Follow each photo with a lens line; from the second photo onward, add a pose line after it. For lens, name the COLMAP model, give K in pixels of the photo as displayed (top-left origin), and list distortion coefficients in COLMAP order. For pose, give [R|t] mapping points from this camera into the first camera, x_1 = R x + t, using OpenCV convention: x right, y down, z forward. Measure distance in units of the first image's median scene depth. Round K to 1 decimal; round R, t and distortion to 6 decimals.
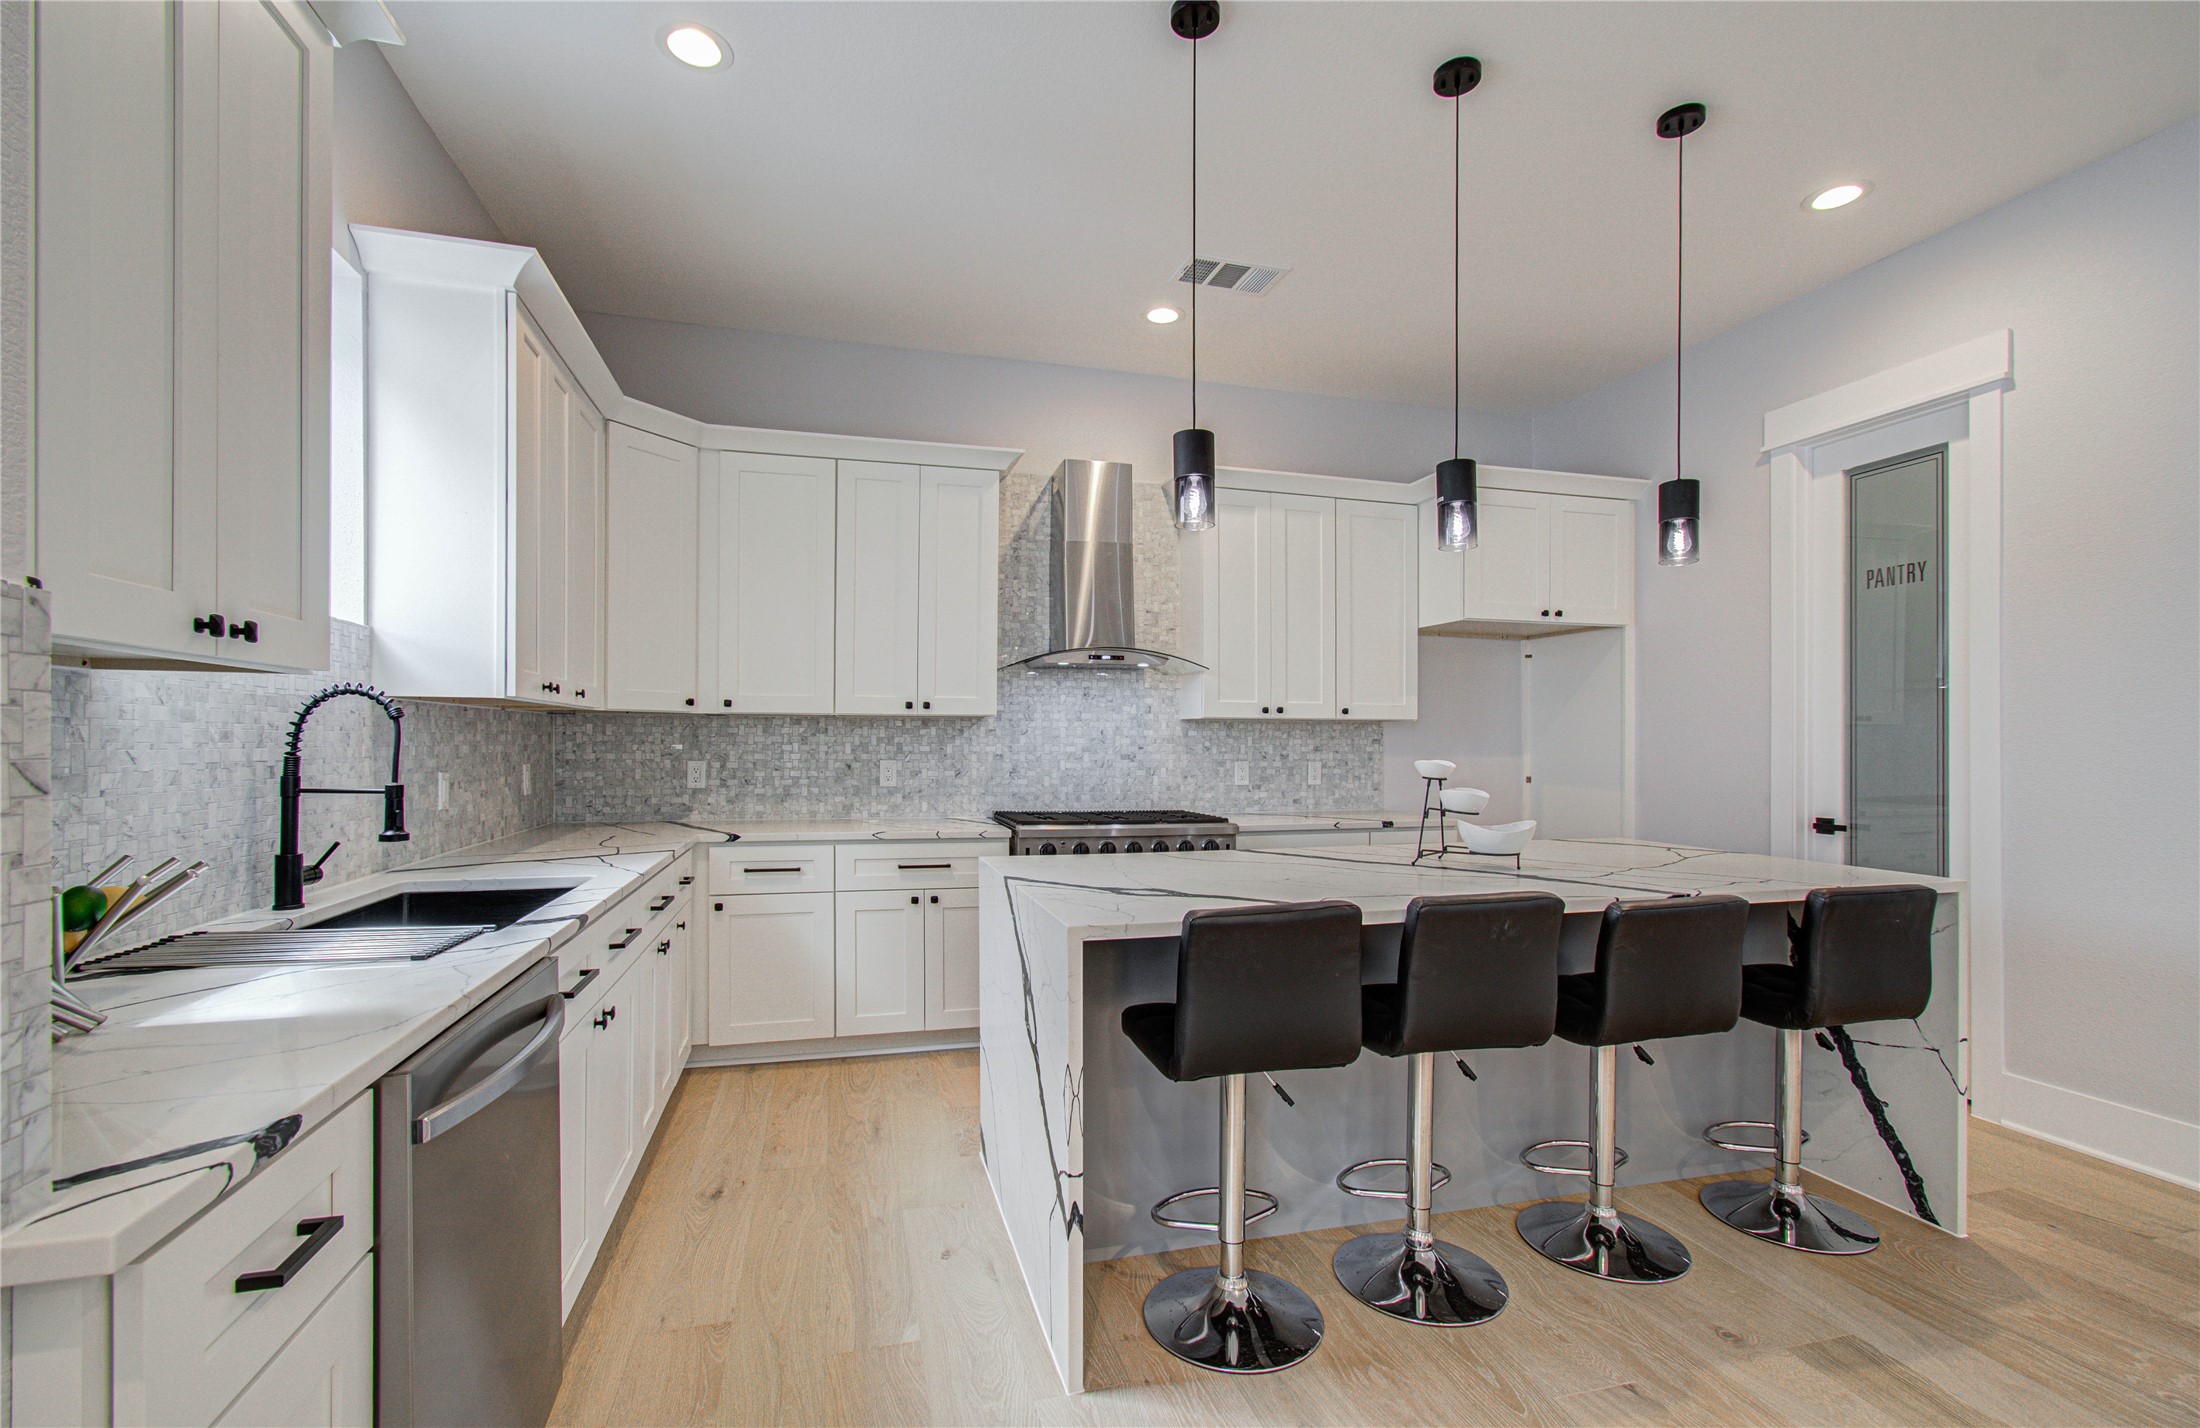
lens RADIAL K [[958.6, 0, 1100.0], [0, 958.6, 714.0], [0, 0, 1]] dist [-0.081225, 0.000017]
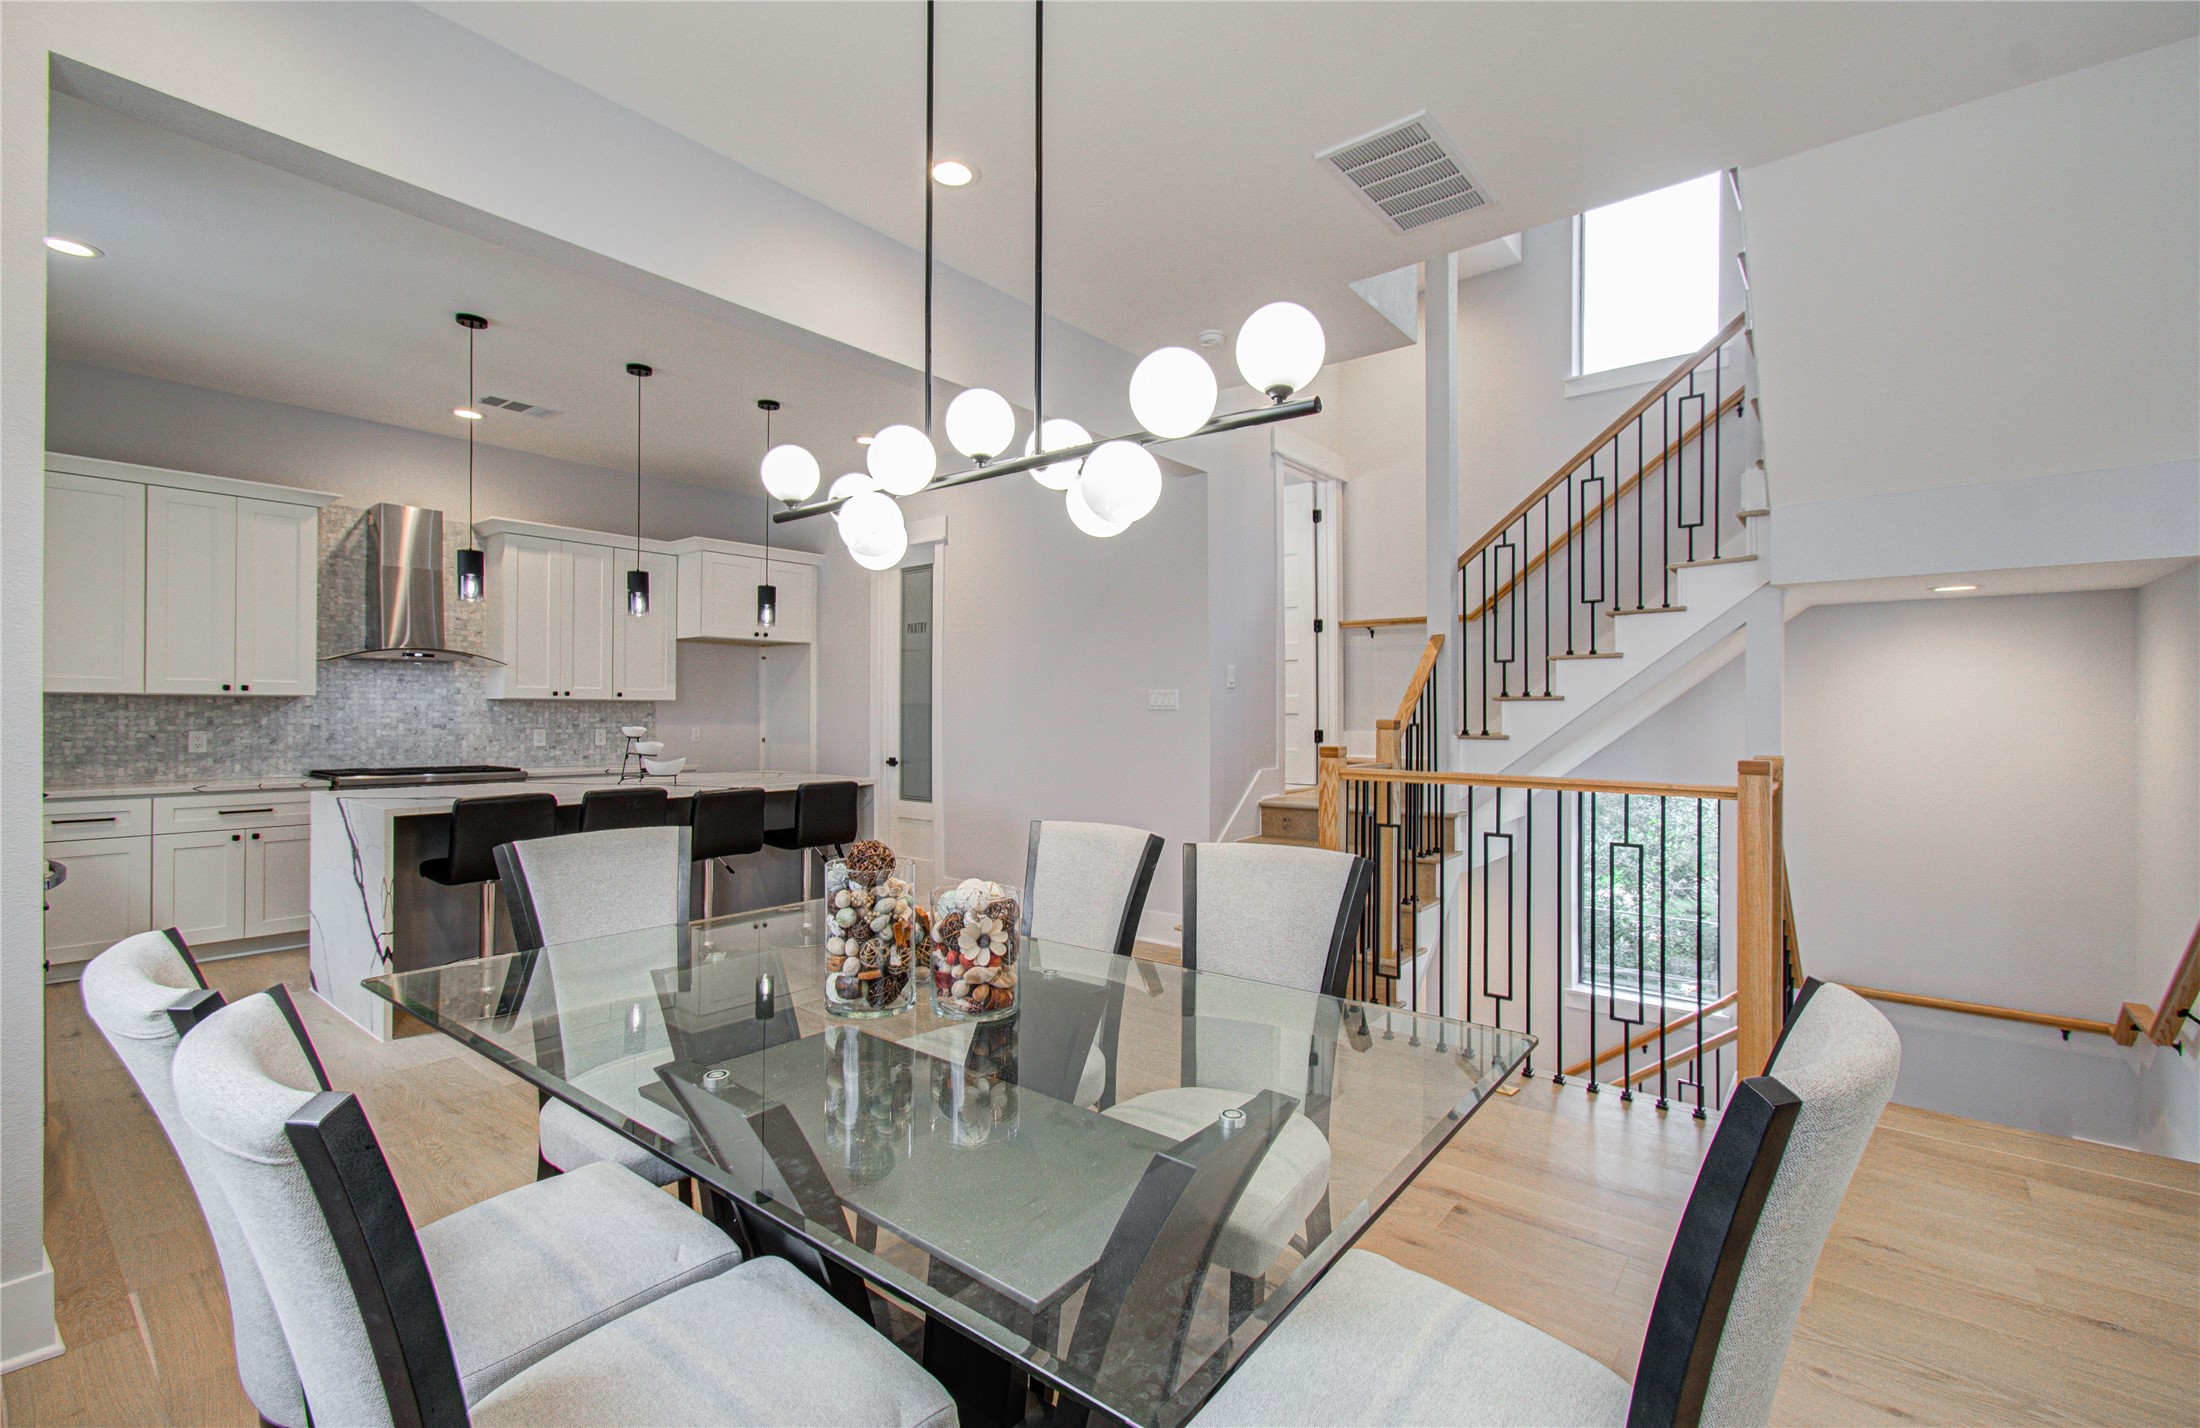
lens RADIAL K [[954.6, 0, 1101.4], [0, 954.6, 708.8], [0, 0, 1]] dist [0.002050, 0.000479]
pose [[0.818535, 0.002697, 0.574450, 0.020437], [-0.019590, 0.999538, 0.023221, -0.031151], [-0.574122, -0.030260, 0.818210, -0.666855]]
